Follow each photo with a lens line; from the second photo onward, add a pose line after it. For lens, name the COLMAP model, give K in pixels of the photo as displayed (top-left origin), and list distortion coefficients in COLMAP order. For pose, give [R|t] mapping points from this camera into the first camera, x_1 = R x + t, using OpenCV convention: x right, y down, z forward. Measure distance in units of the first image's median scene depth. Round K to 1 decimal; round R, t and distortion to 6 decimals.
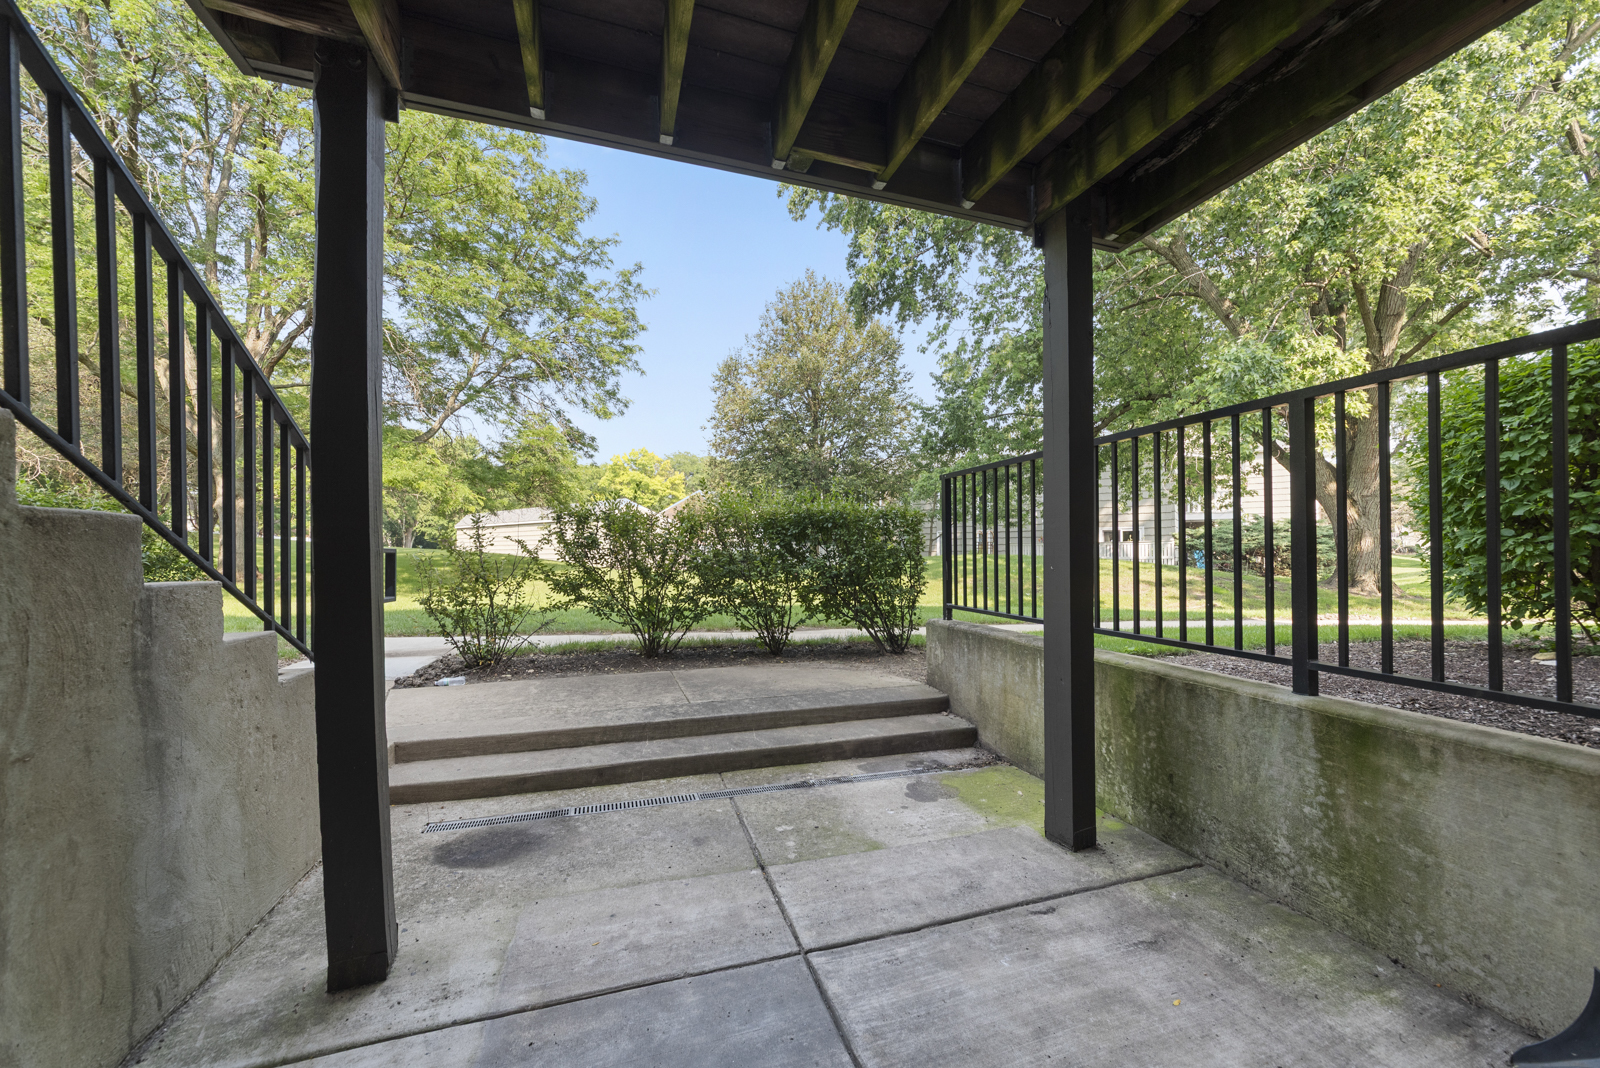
lens RADIAL K [[571.4, 0, 784.3], [0, 571.4, 548.1], [0, 0, 1]] dist [-0.003165, -0.000080]
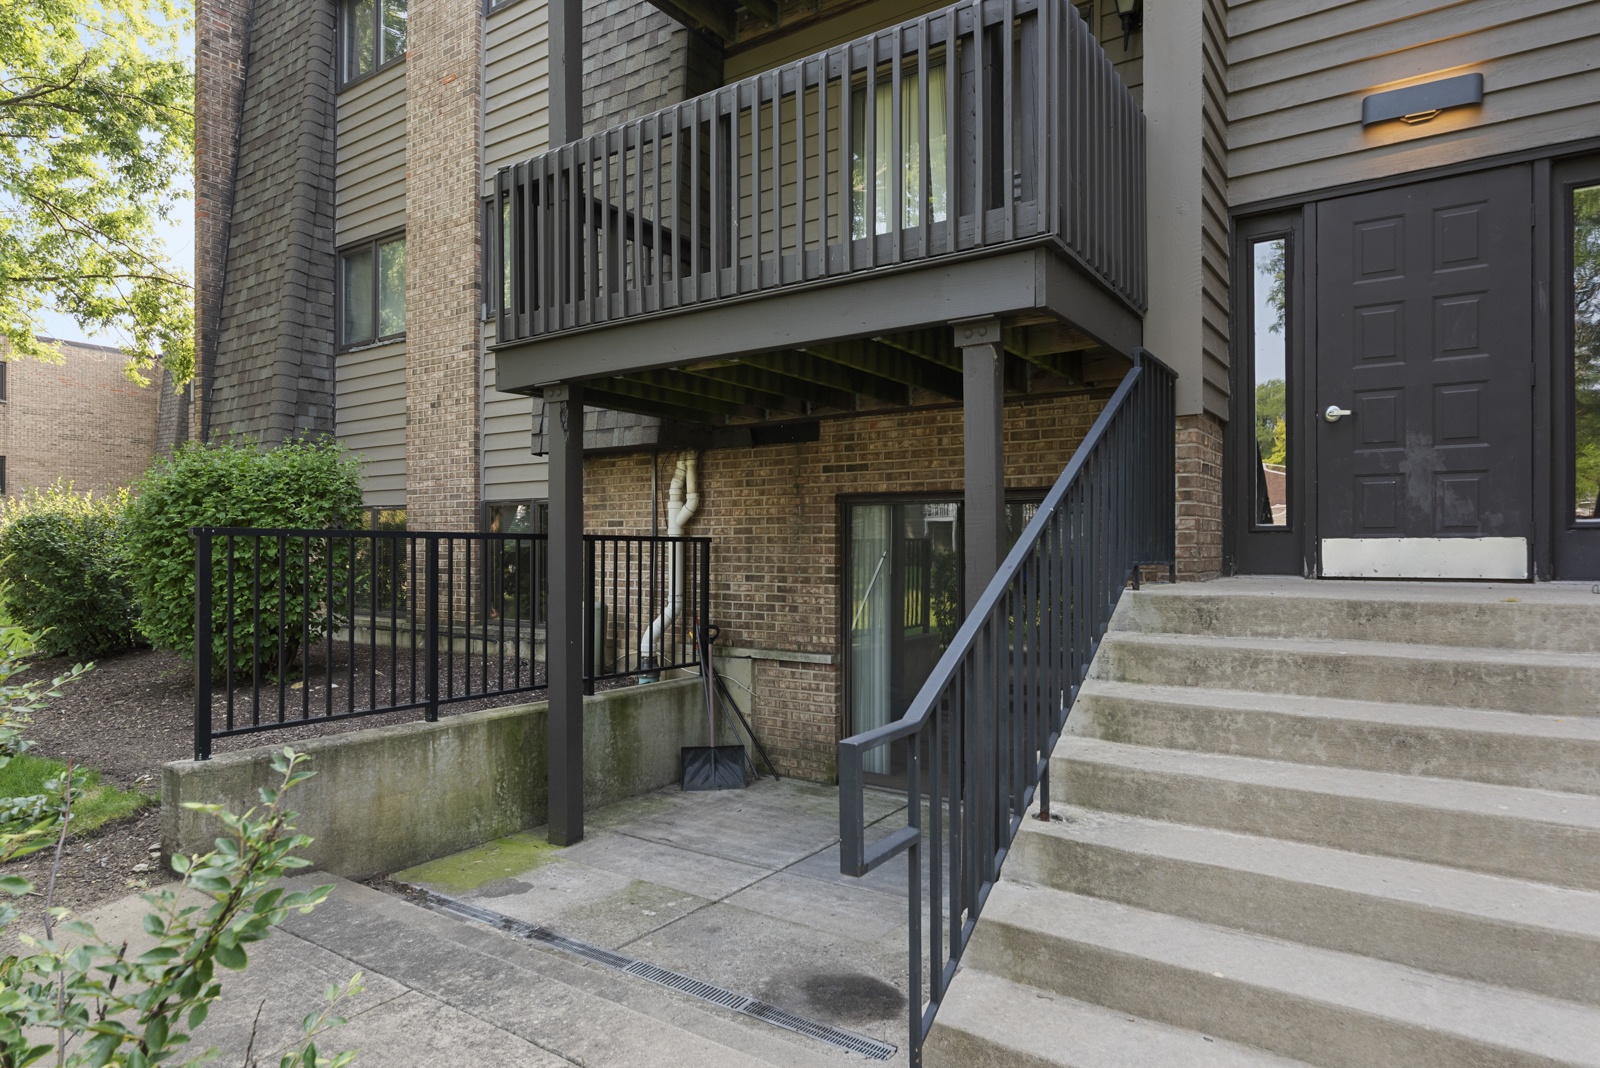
lens RADIAL K [[926.3, 0, 795.2], [0, 926.3, 540.9], [0, 0, 1]] dist [0.000726, 0.000452]
pose [[-0.614092, 0.007645, 0.789198, -1.642421], [-0.005307, 0.999890, -0.013816, -0.183729], [-0.789217, -0.012673, -0.613984, 2.001222]]
